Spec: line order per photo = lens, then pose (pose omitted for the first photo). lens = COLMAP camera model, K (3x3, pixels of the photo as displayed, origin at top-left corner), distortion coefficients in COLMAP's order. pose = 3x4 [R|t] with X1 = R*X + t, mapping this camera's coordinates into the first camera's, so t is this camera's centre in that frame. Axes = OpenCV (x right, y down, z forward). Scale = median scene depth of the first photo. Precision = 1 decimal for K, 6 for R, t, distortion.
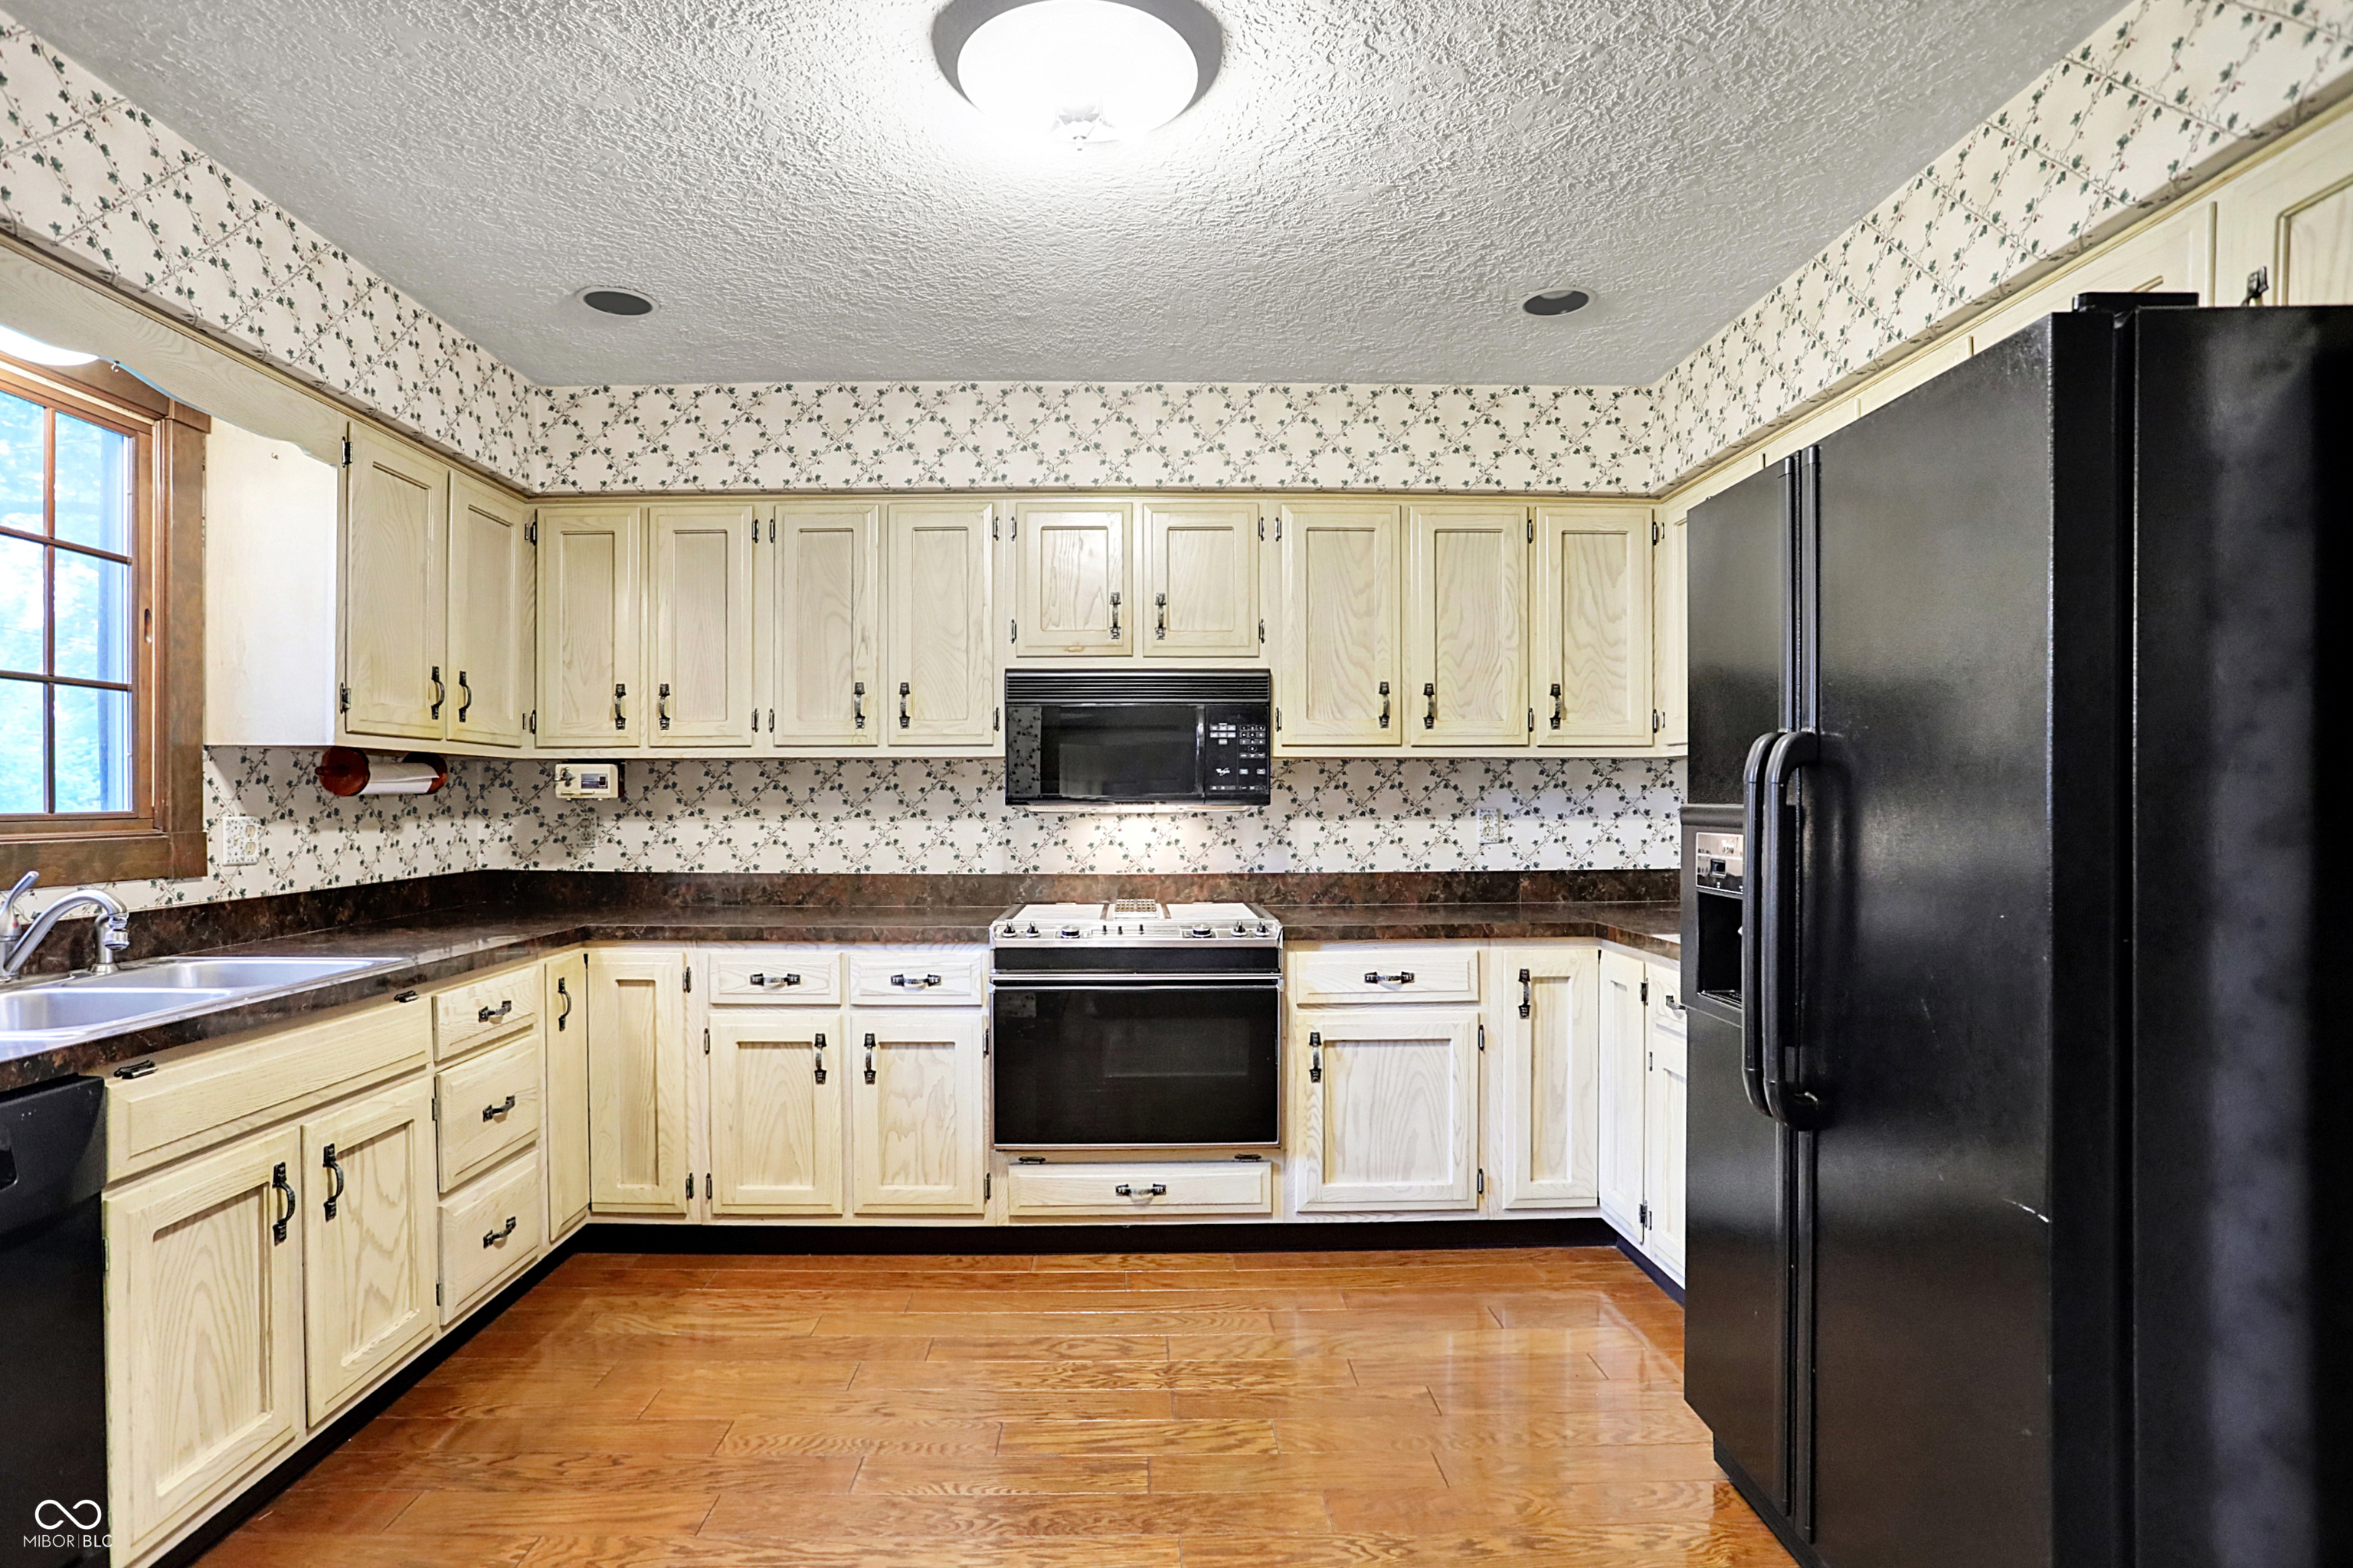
lens RADIAL K [[1182.7, 0, 1177.2], [0, 1182.7, 811.1], [0, 0, 1]] dist [-0.062027, 0.015912]
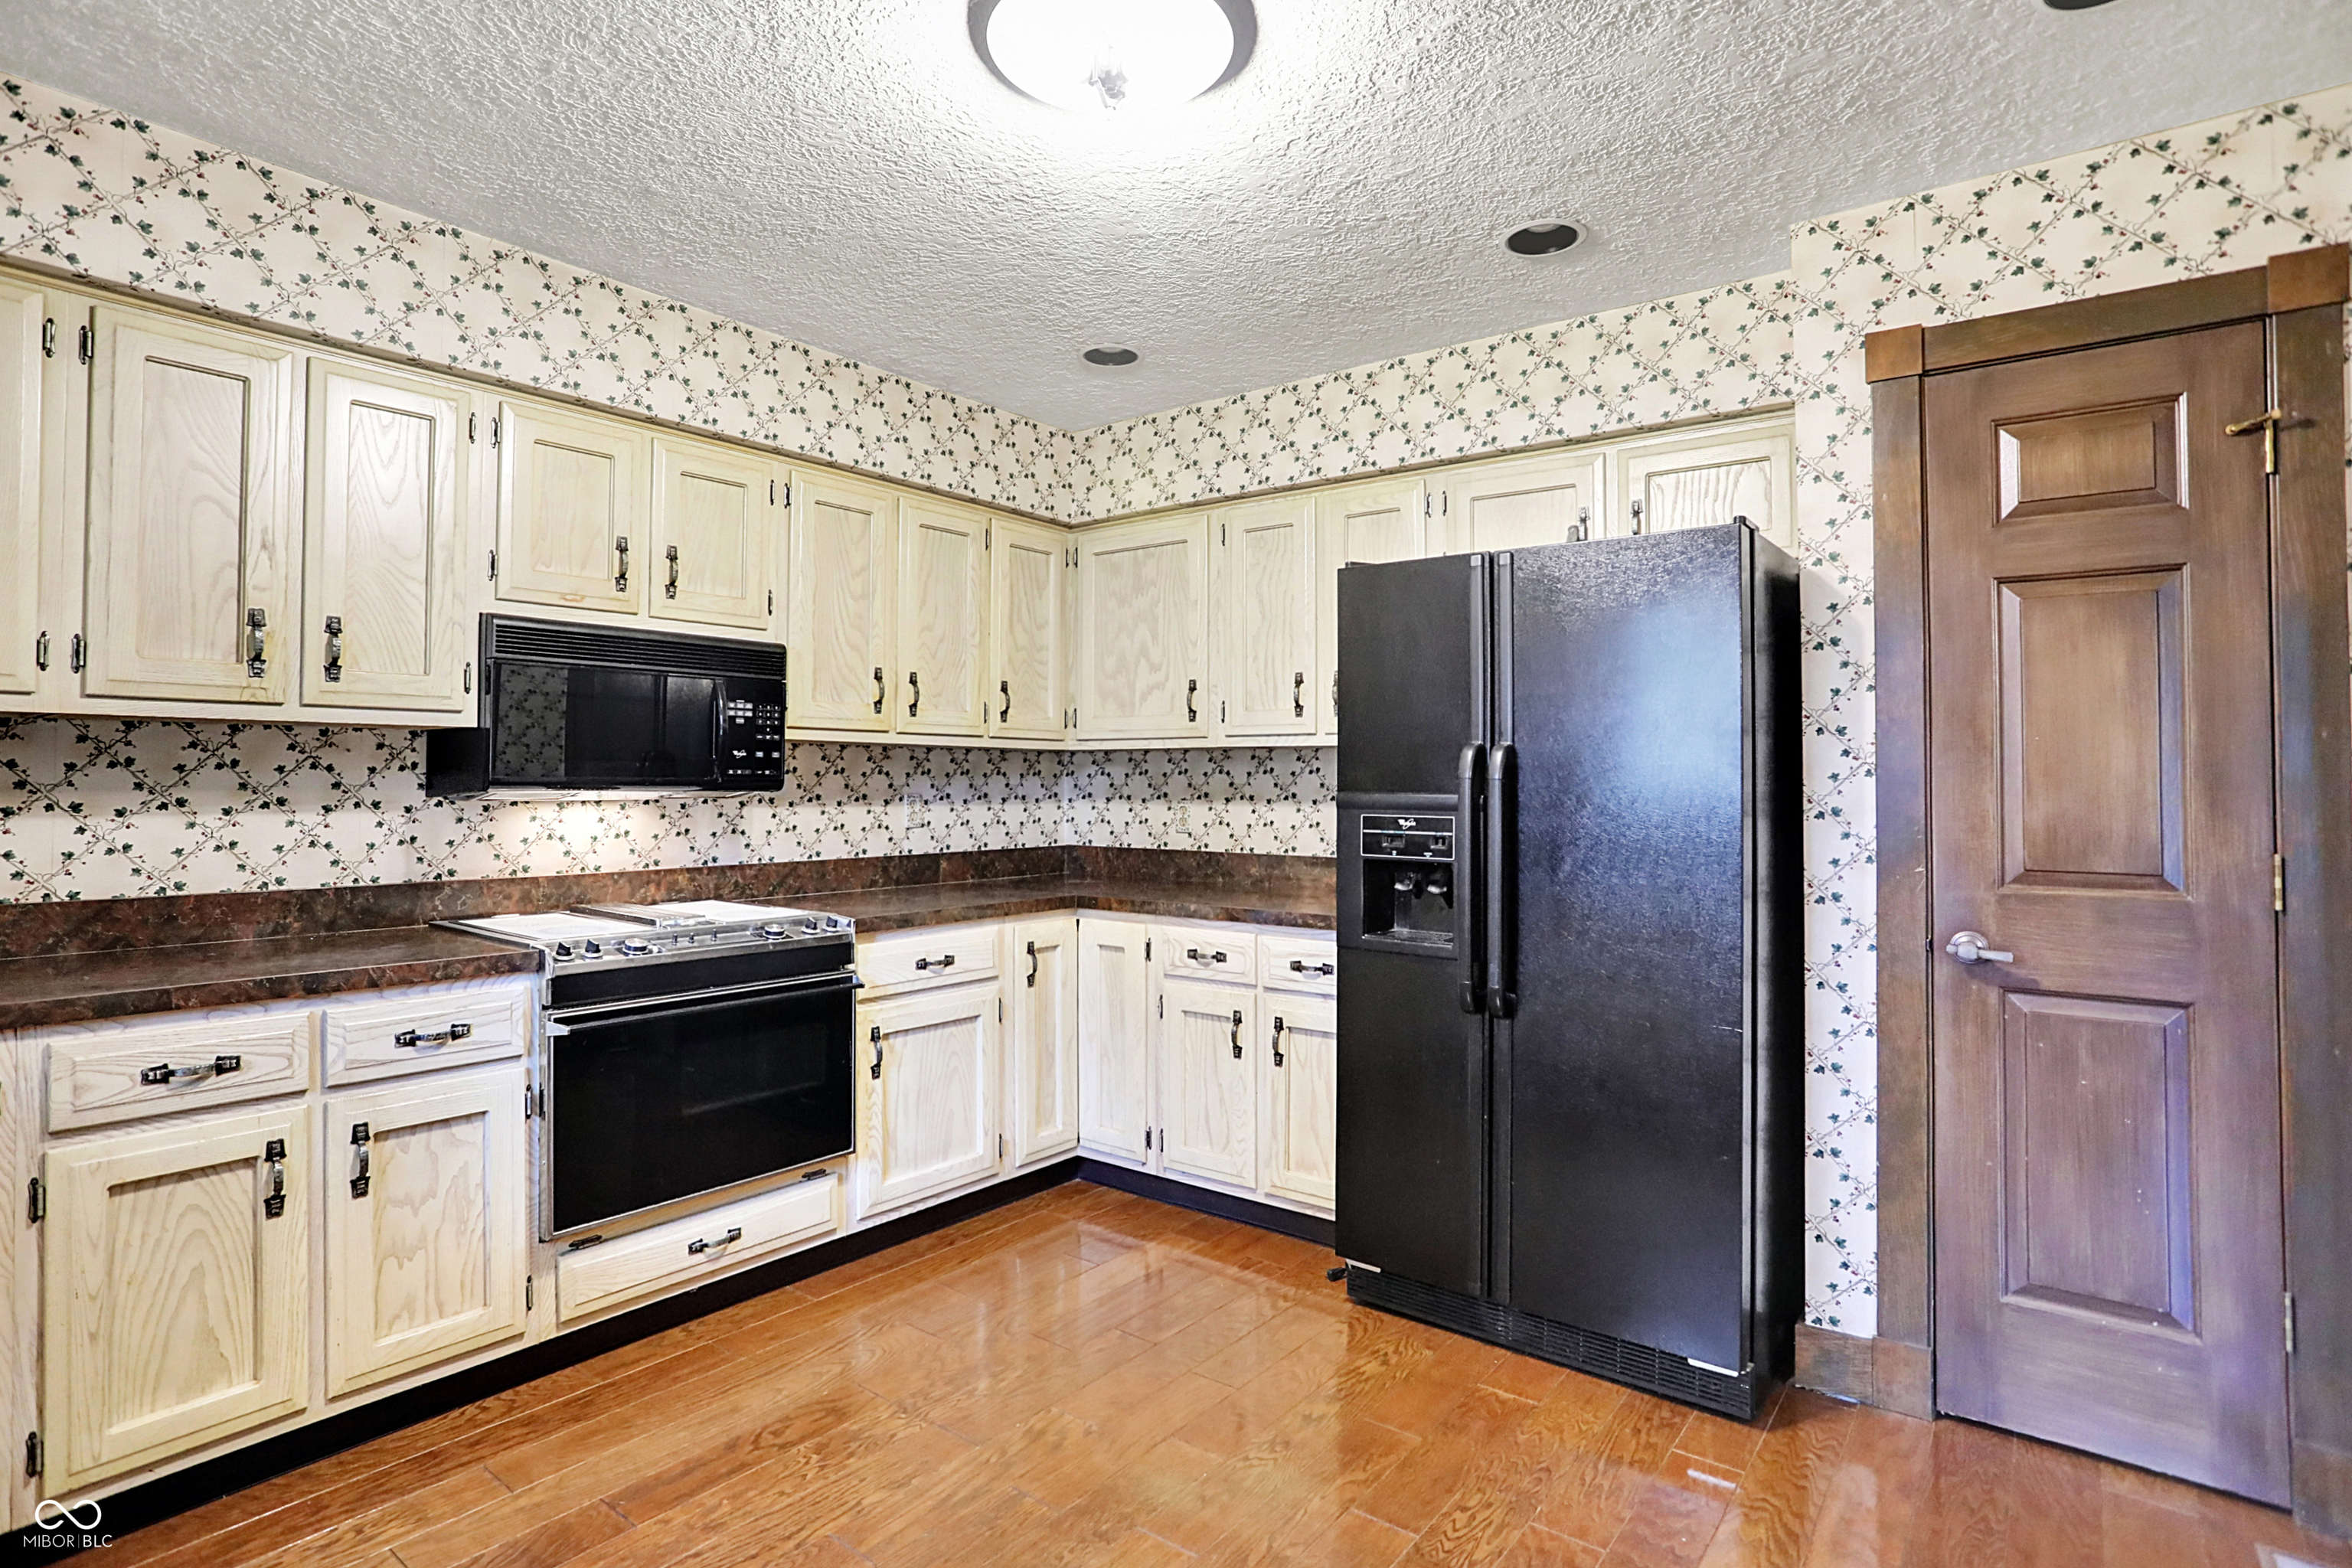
lens RADIAL K [[1186.3, 0, 1115.1], [0, 1186.3, 761.2], [0, 0, 1]] dist [-0.051573, 0.017679]
pose [[0.648580, 0.018584, 0.760919, -0.493918], [-0.000400, 0.999710, -0.024075, -0.007283], [-0.761146, 0.015310, 0.648400, 0.218067]]
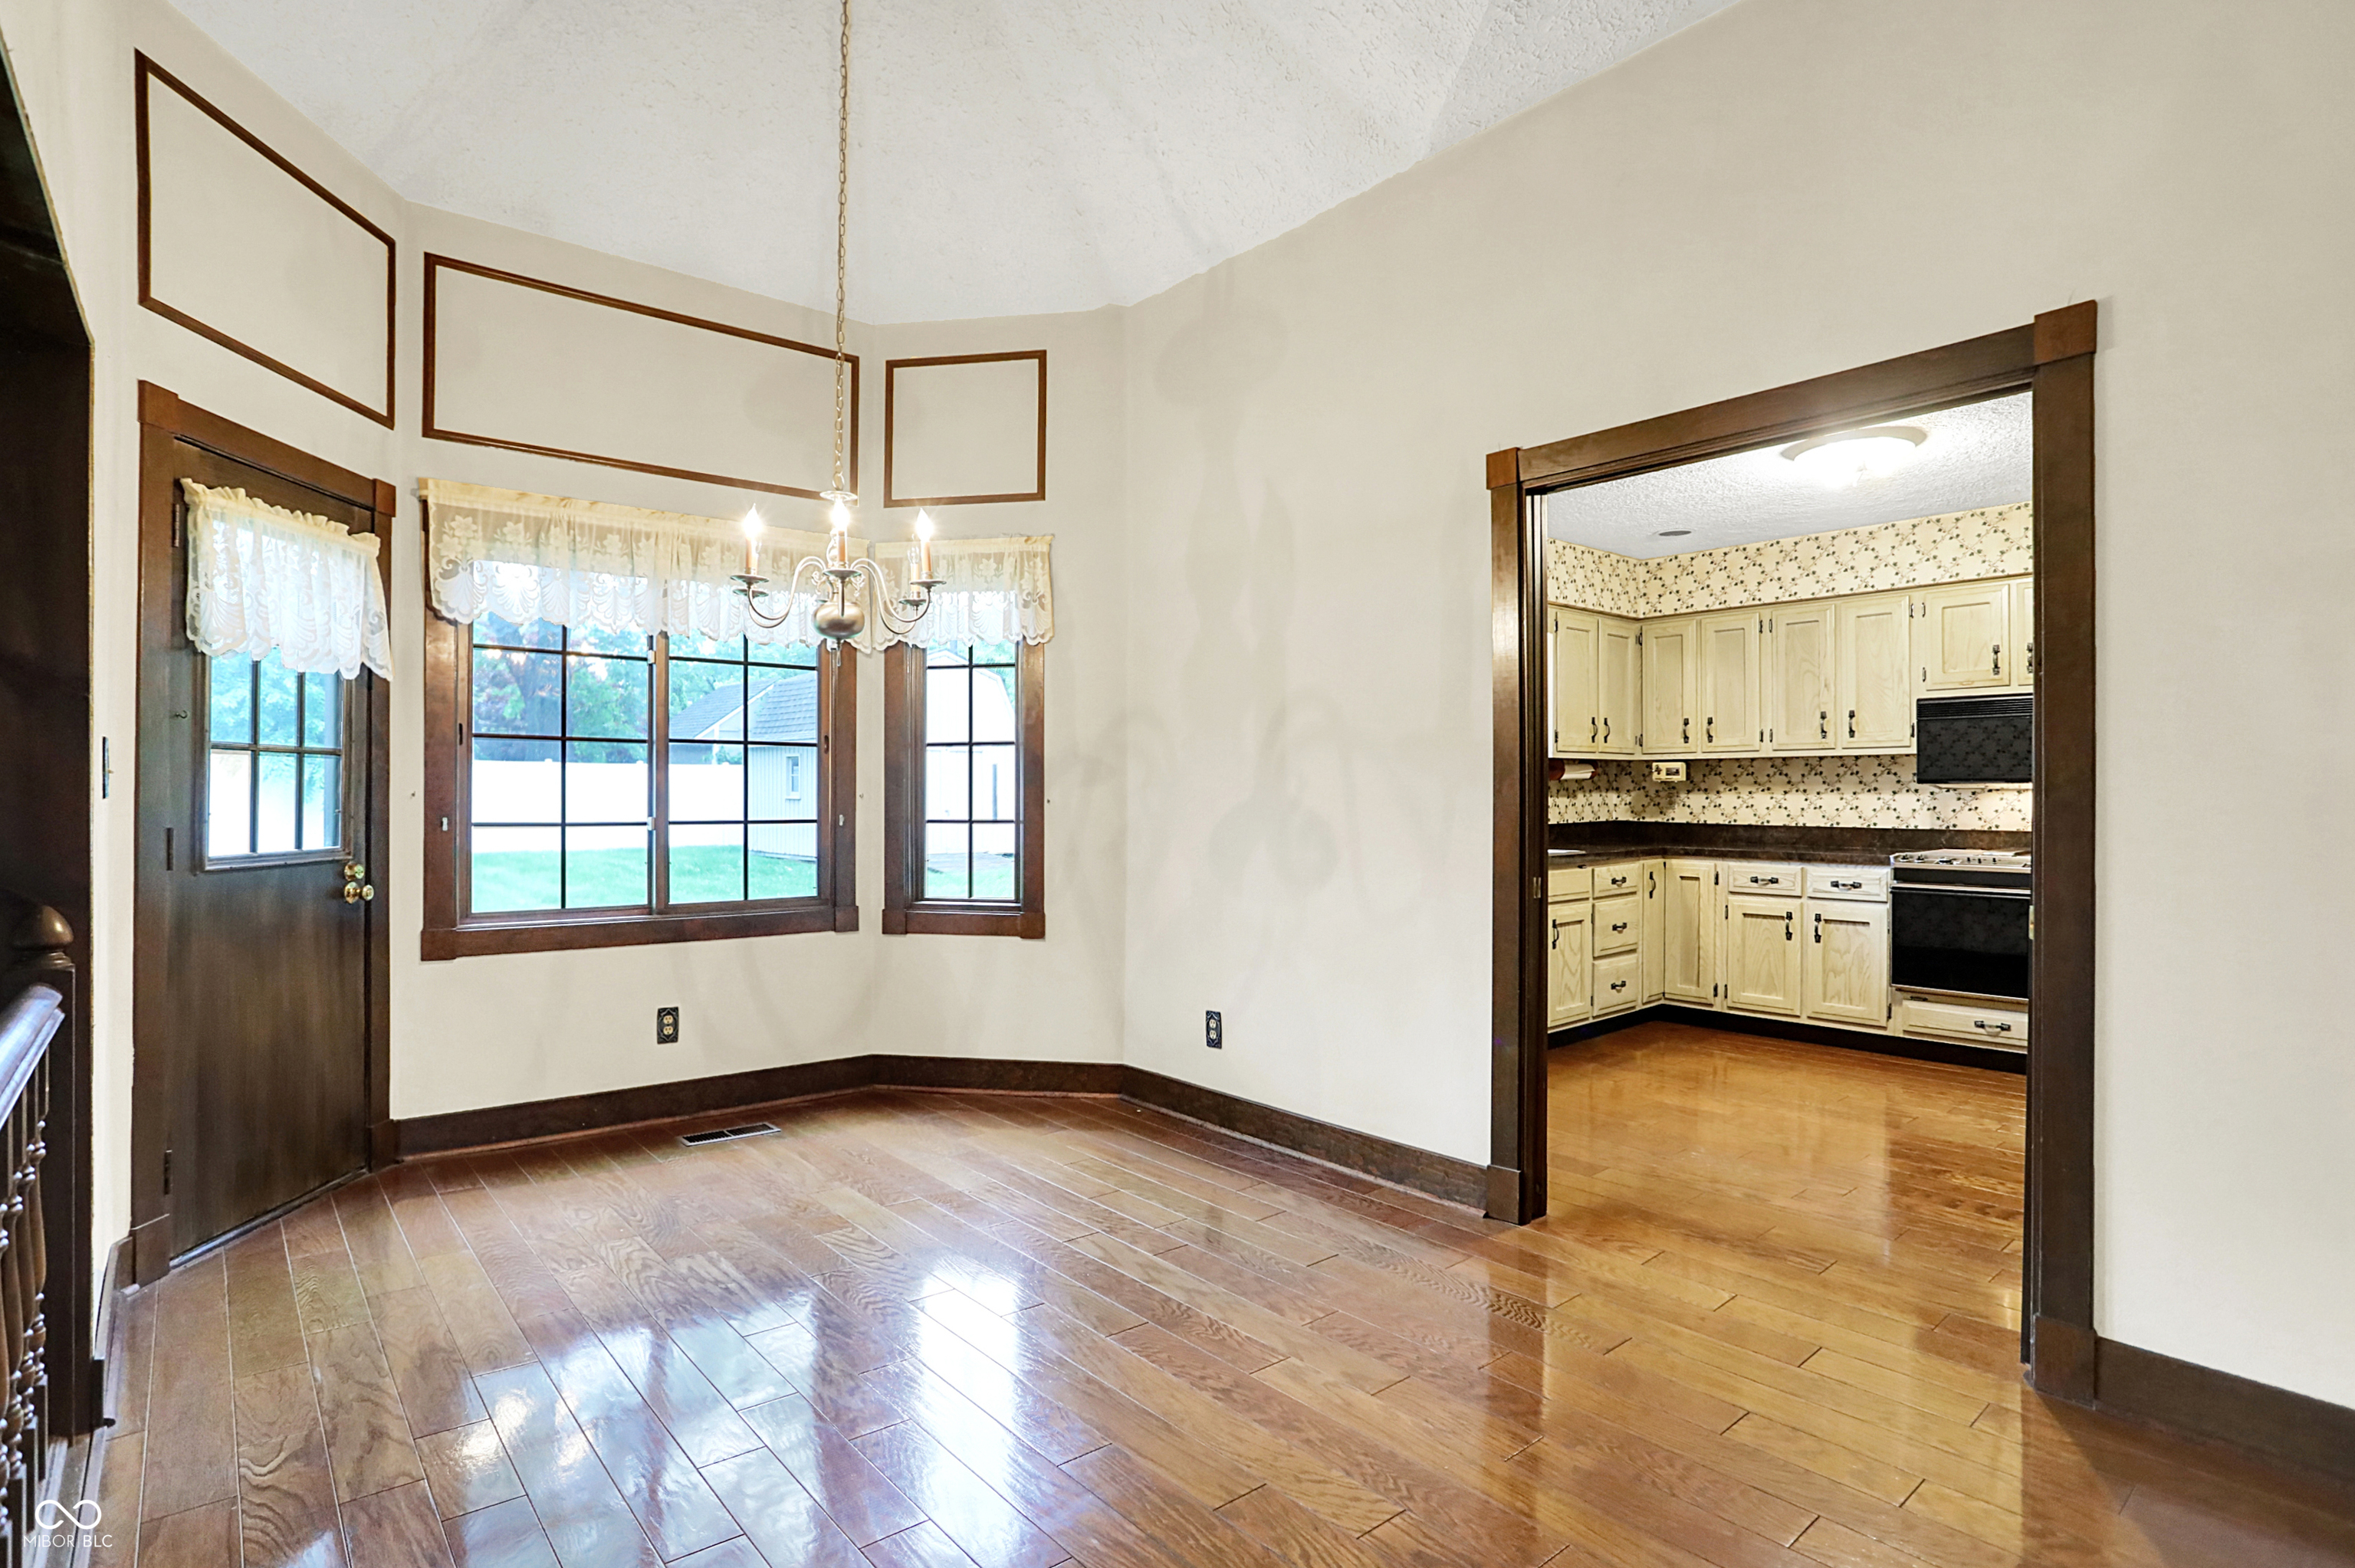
lens RADIAL K [[1187.6, 0, 1152.7], [0, 1187.6, 785.6], [0, 0, 1]] dist [-0.051573, 0.017679]
pose [[0.602542, -0.002611, -0.798083, 0.531080], [-0.007453, 0.999933, -0.008898, 0.020763], [0.798052, 0.011310, 0.602482, -0.842575]]
